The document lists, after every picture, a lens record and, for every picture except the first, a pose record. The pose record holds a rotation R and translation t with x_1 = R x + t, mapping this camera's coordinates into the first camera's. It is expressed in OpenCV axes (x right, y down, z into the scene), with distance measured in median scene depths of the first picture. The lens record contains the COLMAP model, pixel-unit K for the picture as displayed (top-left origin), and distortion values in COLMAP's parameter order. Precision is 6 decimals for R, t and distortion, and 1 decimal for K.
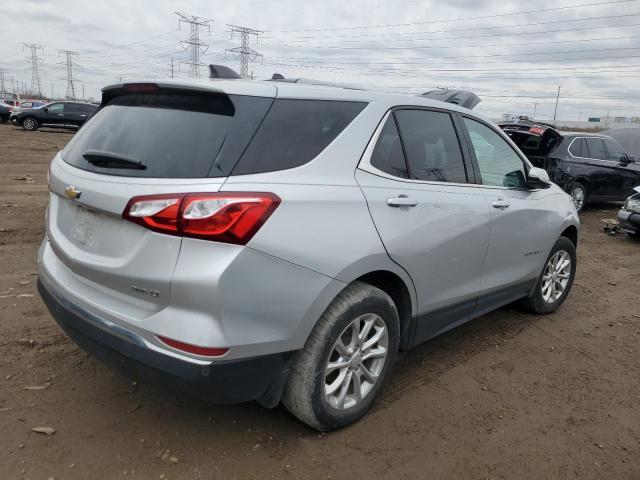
lens RADIAL K [[492.2, 0, 320.0], [0, 492.2, 240.0], [0, 0, 1]] dist [0.000961, -0.000965]
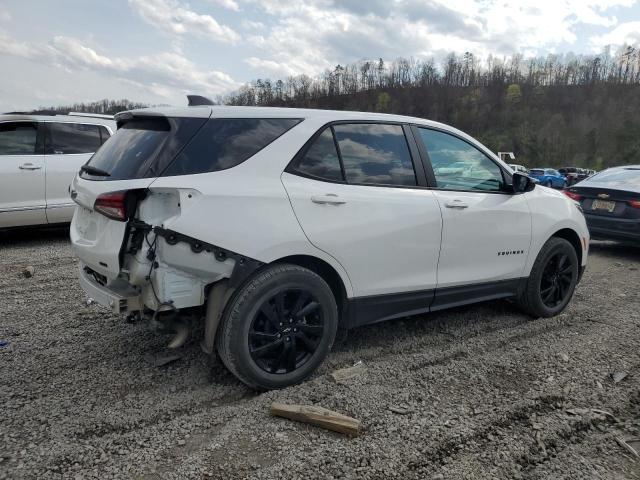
lens RADIAL K [[492.2, 0, 320.0], [0, 492.2, 240.0], [0, 0, 1]] dist [0.000961, -0.000965]
pose [[0.978929, -0.002105, -0.204188, 0.381752], [-0.006933, 0.999028, -0.043534, 0.071886], [0.204081, 0.044032, 0.977963, -0.160494]]
